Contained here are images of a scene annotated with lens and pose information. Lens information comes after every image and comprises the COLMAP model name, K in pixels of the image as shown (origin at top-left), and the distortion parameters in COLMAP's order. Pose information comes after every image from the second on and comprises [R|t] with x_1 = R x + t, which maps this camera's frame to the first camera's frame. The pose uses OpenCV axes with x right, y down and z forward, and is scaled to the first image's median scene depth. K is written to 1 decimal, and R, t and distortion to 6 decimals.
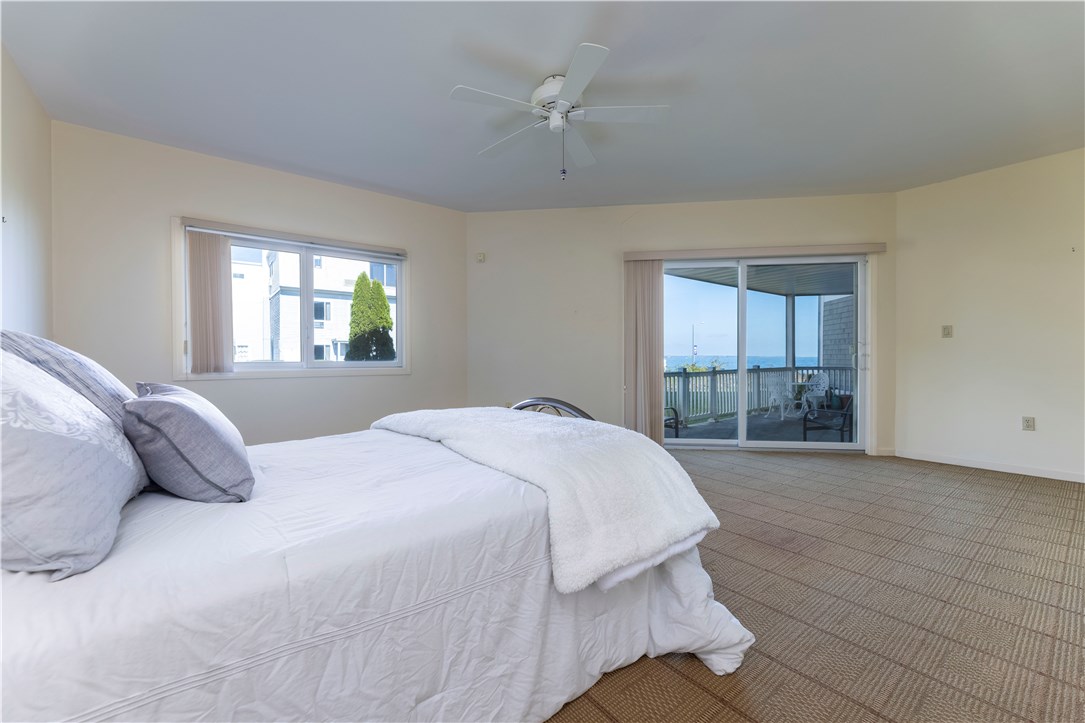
lens RADIAL K [[435.7, 0, 536.8], [0, 435.7, 363.6], [0, 0, 1]] dist [0.002939, 0.000382]
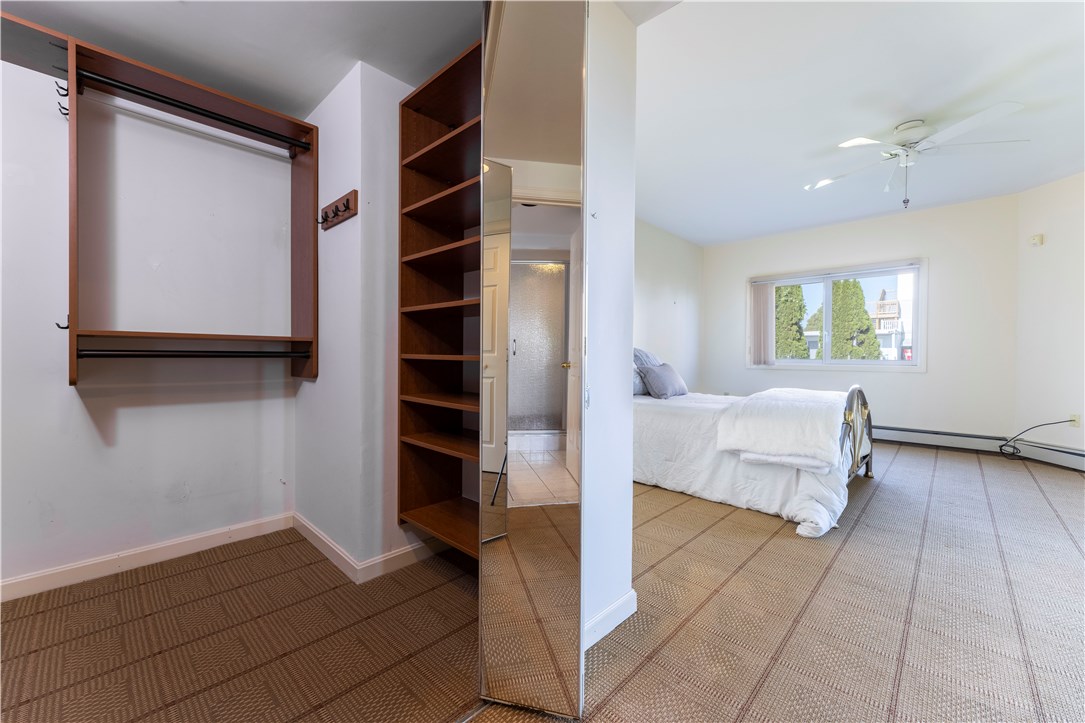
lens RADIAL K [[435.7, 0, 538.4], [0, 435.7, 358.6], [0, 0, 1]] dist [0.002939, 0.000382]
pose [[0.156247, 0.009790, -0.987670, 1.965025], [-0.016689, 0.999834, 0.007270, -0.002185], [0.987577, 0.015347, 0.156384, -0.338579]]
